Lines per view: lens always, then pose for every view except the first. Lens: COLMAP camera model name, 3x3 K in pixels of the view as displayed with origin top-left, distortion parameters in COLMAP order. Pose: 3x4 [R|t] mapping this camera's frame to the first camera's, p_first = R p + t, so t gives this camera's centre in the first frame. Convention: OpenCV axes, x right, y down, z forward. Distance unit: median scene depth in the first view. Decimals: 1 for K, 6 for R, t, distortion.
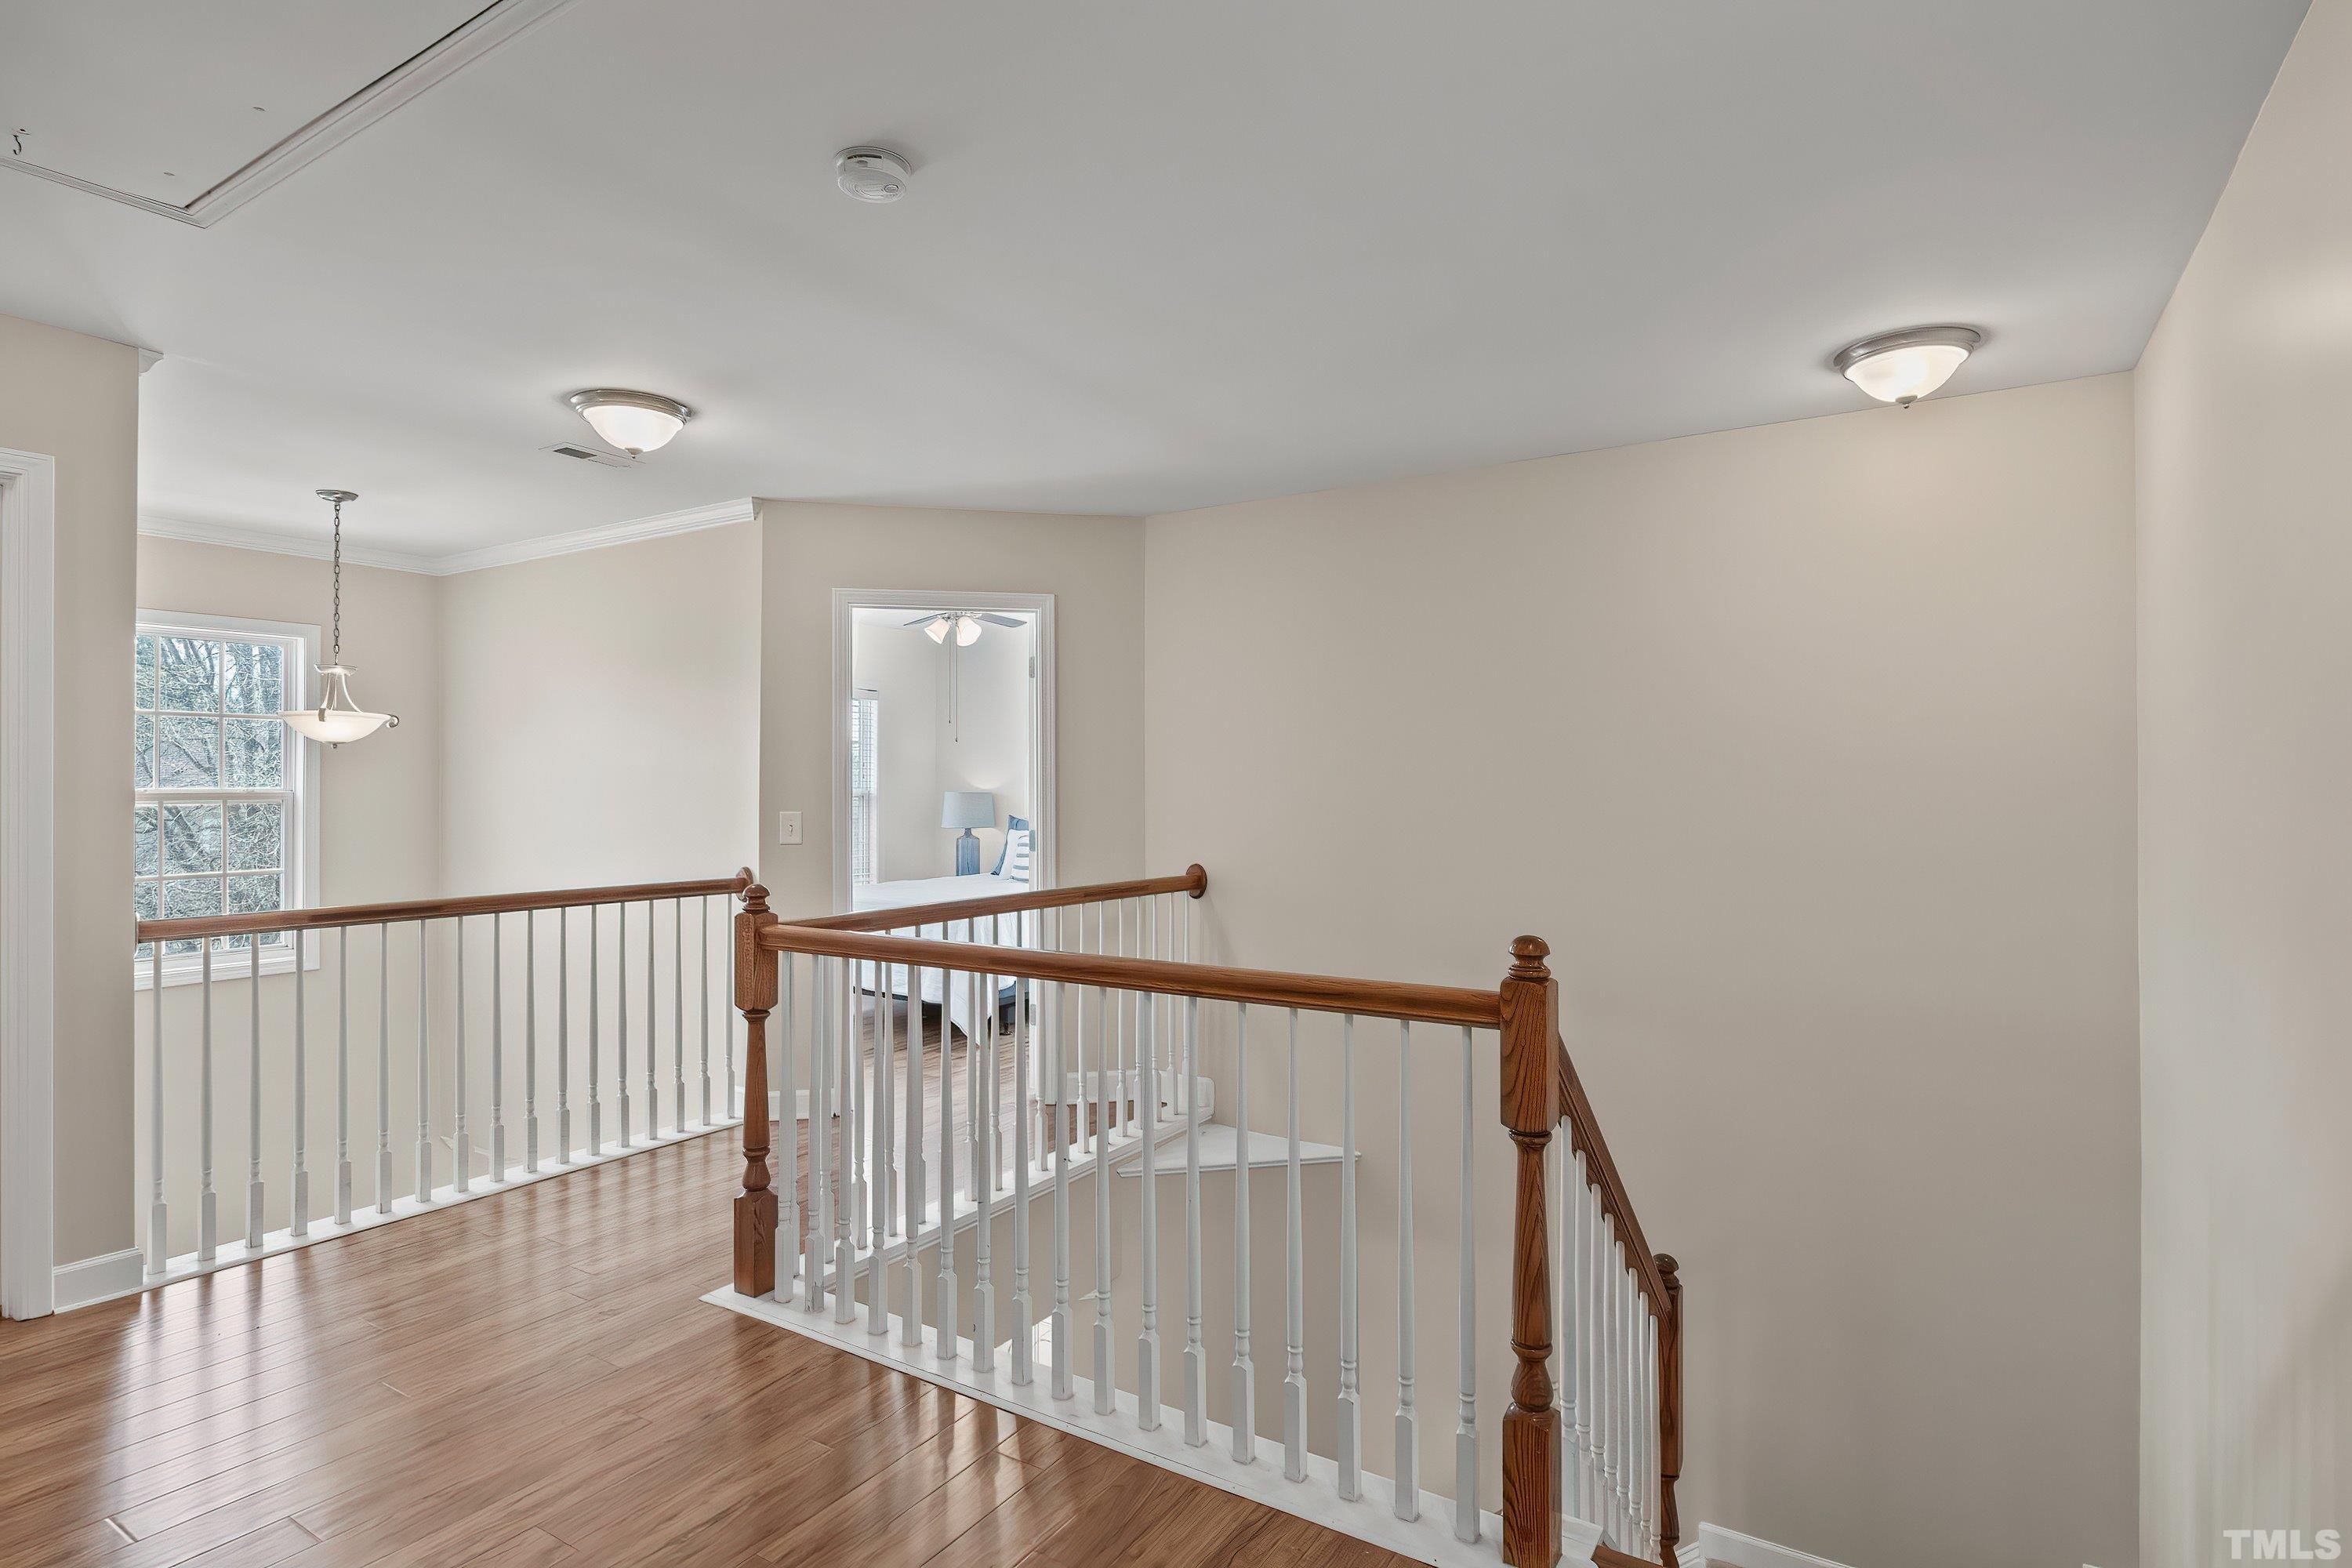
lens RADIAL K [[1205.1, 0, 1164.8], [0, 1205.1, 780.5], [0, 0, 1]] dist [-0.016549, -0.000604]
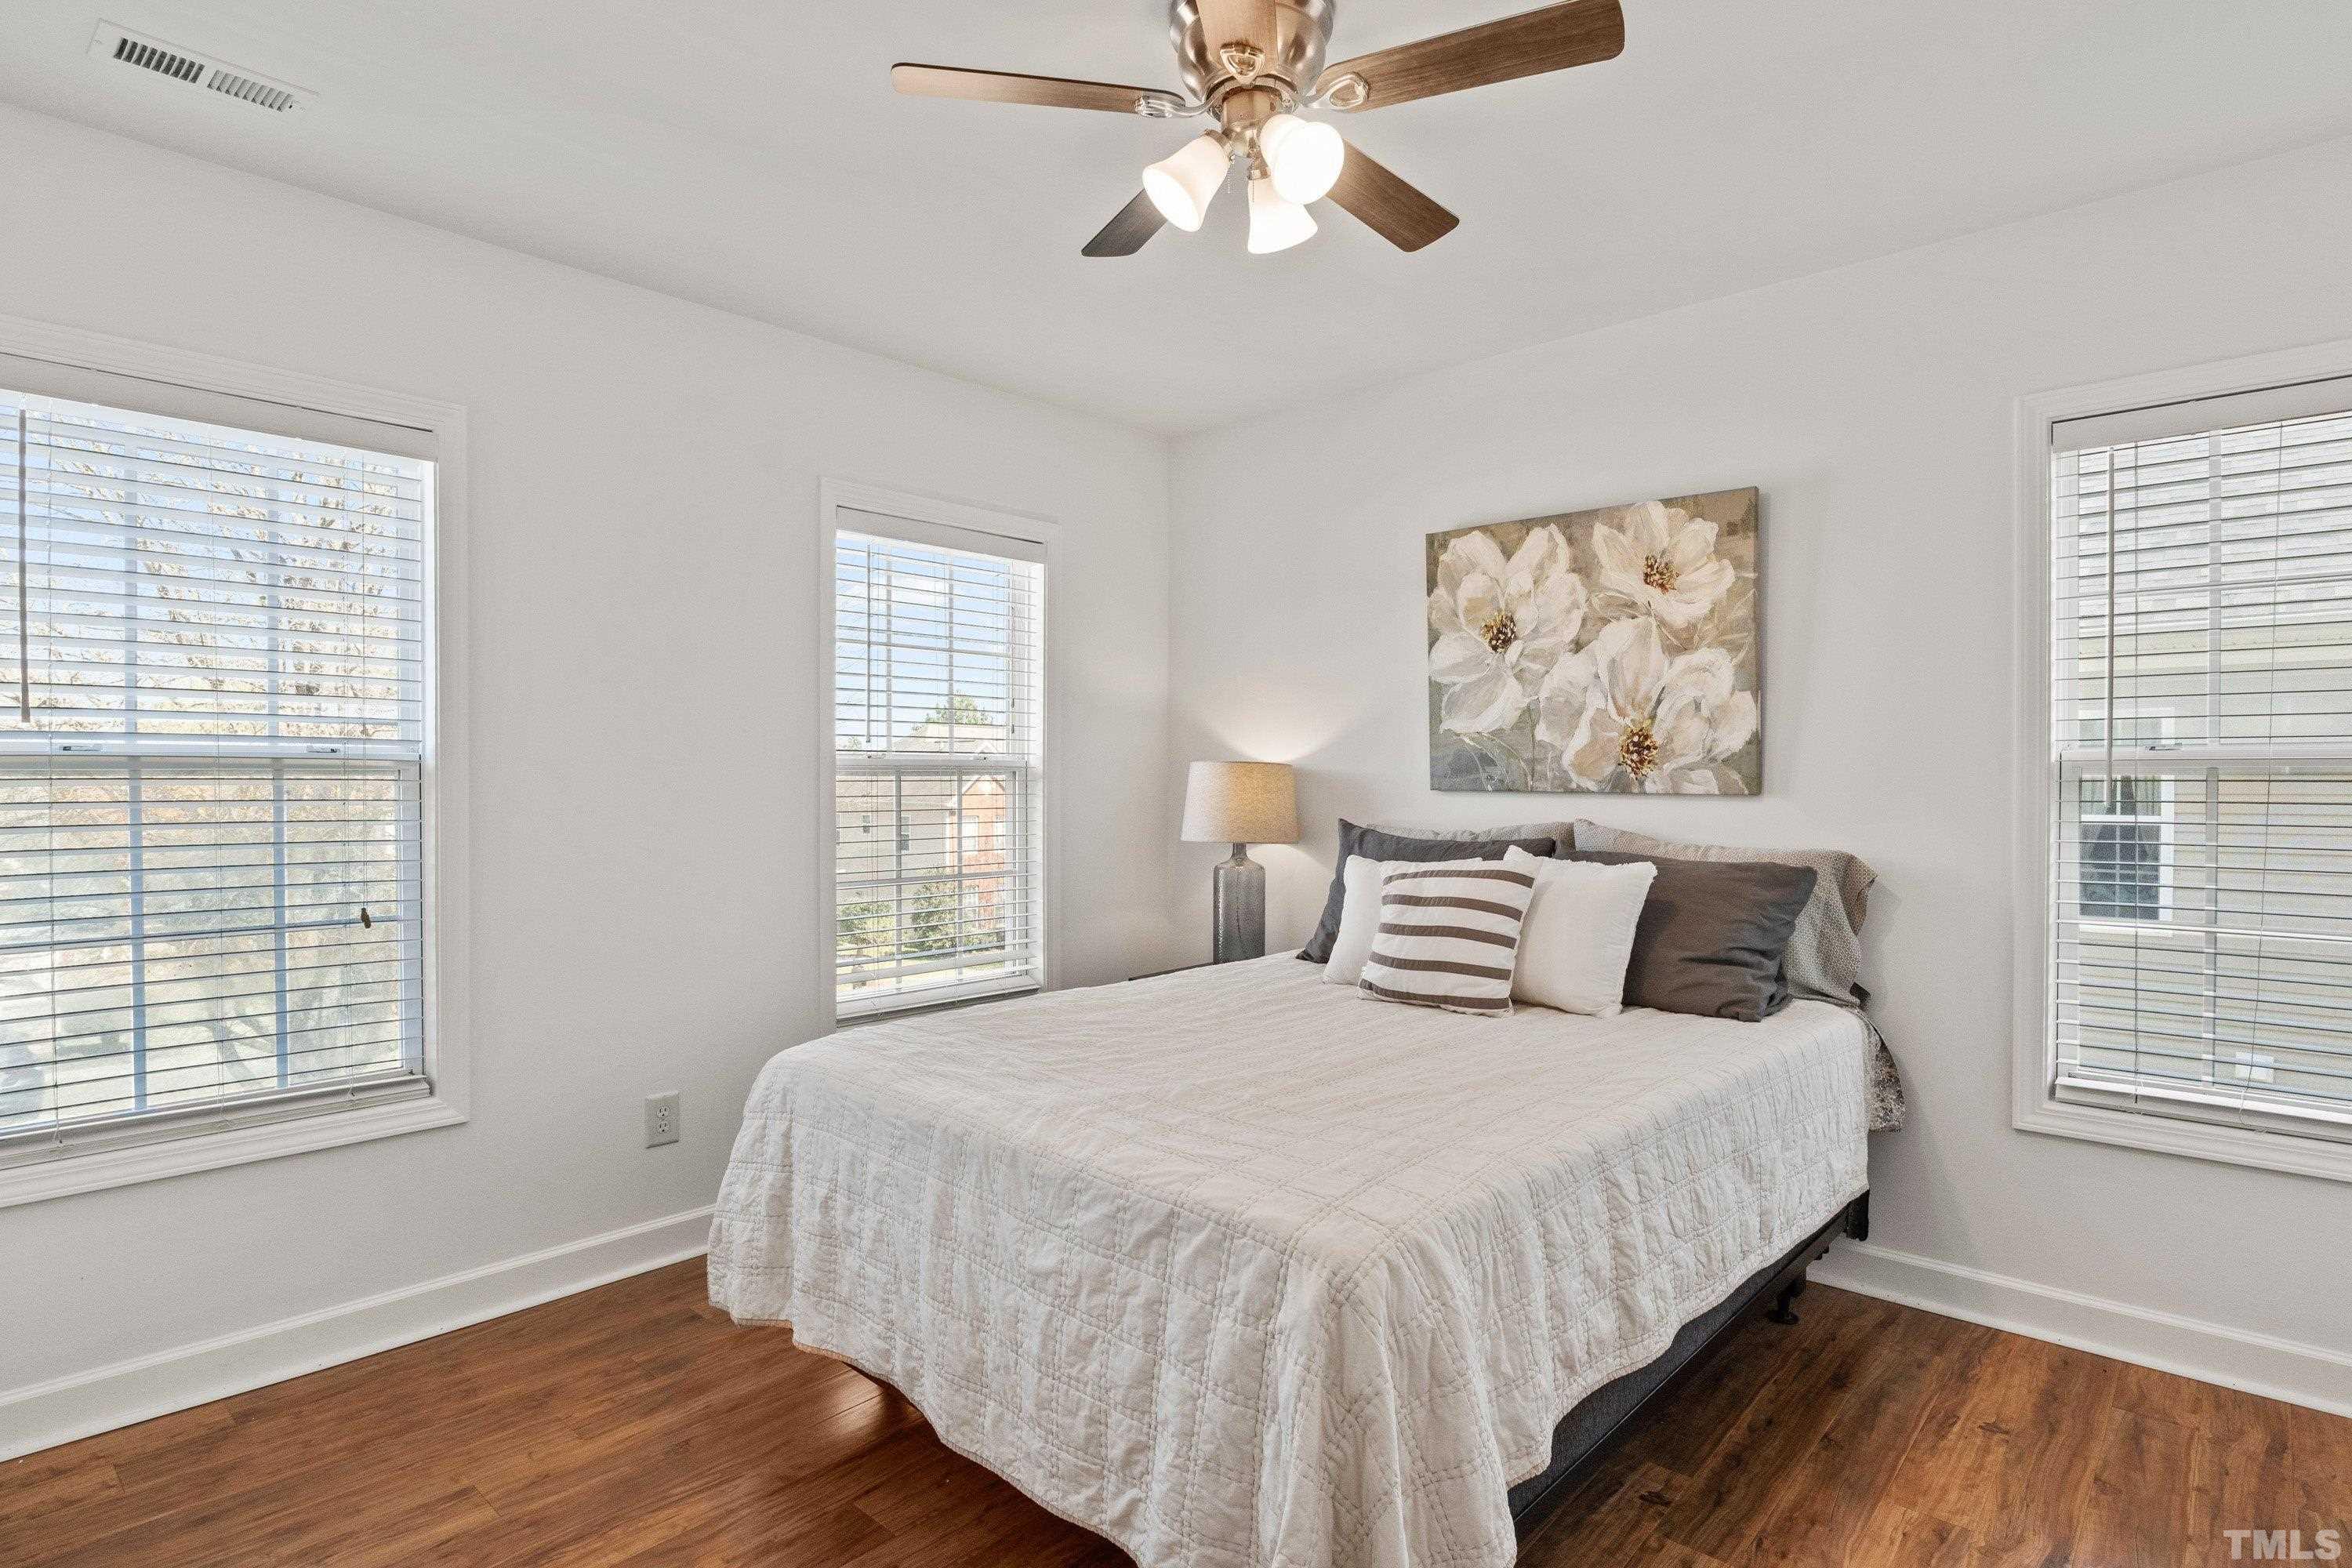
lens RADIAL K [[1205.1, 0, 1181.2], [0, 1205.1, 780.7], [0, 0, 1]] dist [-0.016549, -0.000604]
pose [[0.983507, 0.006629, -0.180747, -0.104971], [-0.003050, 0.999794, 0.020070, 0.007074], [0.180843, -0.019188, 0.983325, 0.562019]]
